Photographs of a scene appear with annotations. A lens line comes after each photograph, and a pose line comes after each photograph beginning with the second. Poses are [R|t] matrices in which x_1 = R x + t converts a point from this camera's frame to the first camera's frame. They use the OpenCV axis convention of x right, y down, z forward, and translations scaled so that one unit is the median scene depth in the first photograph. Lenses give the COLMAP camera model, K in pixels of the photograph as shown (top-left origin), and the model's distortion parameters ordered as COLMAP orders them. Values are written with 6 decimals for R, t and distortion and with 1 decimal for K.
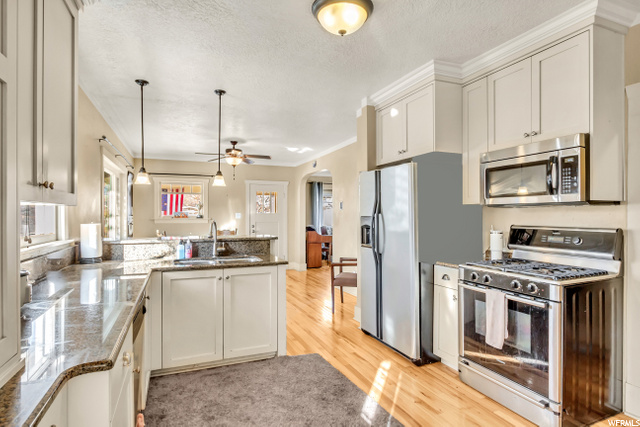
lens RADIAL K [[339.8, 0, 318.2], [0, 339.8, 213.4], [0, 0, 1]] dist [-0.032554, -0.000293]
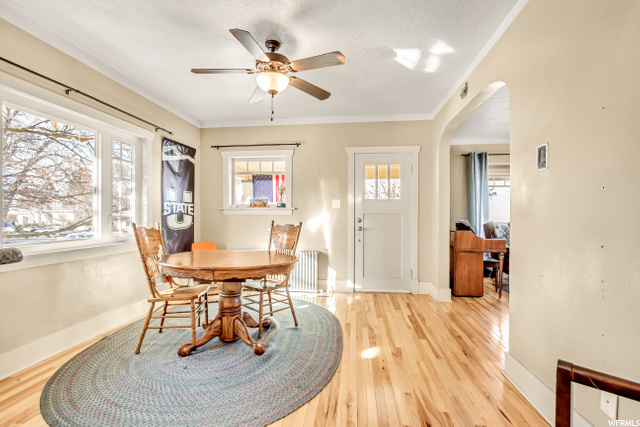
lens RADIAL K [[301.0, 0, 323.0], [0, 301.0, 215.2], [0, 0, 1]] dist [-0.001433, -0.000182]
pose [[0.877904, 0.003546, -0.478823, 0.017994], [0.000716, 0.999962, 0.008717, 0.024267], [0.478836, -0.007996, 0.877868, 0.502498]]
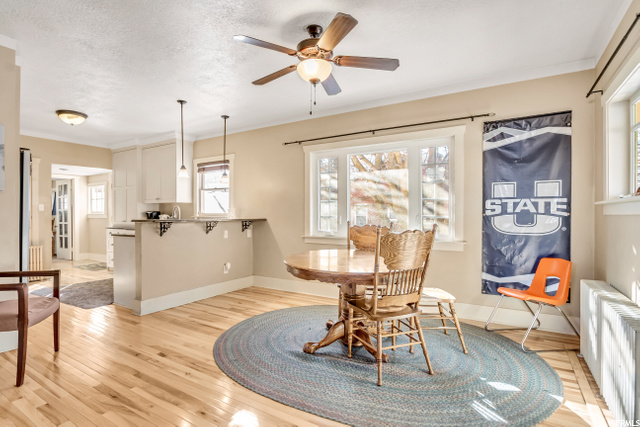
lens RADIAL K [[322.8, 0, 317.1], [0, 322.8, 215.9], [0, 0, 1]] dist [-0.017146, 0.000127]
pose [[-0.811182, 0.001457, -0.584792, -0.000426], [0.002340, 0.999997, -0.000755, 0.028793], [0.584789, -0.001981, -0.811183, 1.050312]]
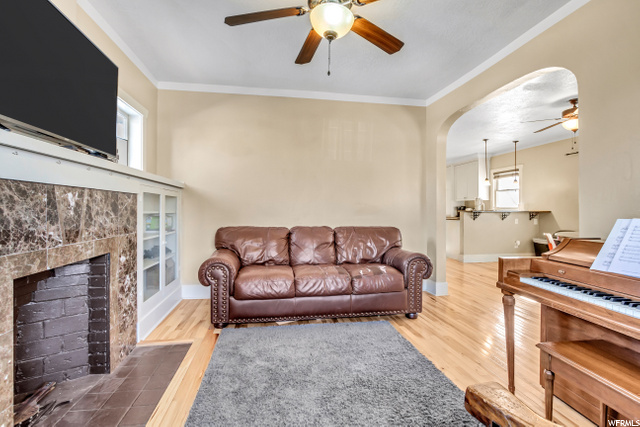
lens RADIAL K [[301.0, 0, 317.7], [0, 301.0, 208.8], [0, 0, 1]] dist [-0.001433, -0.000182]
pose [[-0.973161, -0.002274, 0.230113, 0.134499], [-0.003416, 0.999984, -0.004563, 0.033611], [-0.230099, -0.005227, -0.973153, 1.413907]]
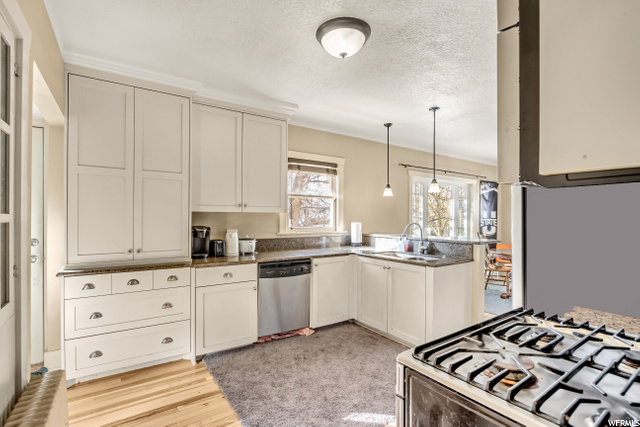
lens RADIAL K [[301.0, 0, 320.6], [0, 301.0, 216.4], [0, 0, 1]] dist [-0.001433, -0.000182]
pose [[0.206047, 0.000722, -0.978542, 0.284639], [-0.001437, 0.999999, 0.000435, -0.000153], [0.978541, 0.001317, 0.206047, 0.196548]]
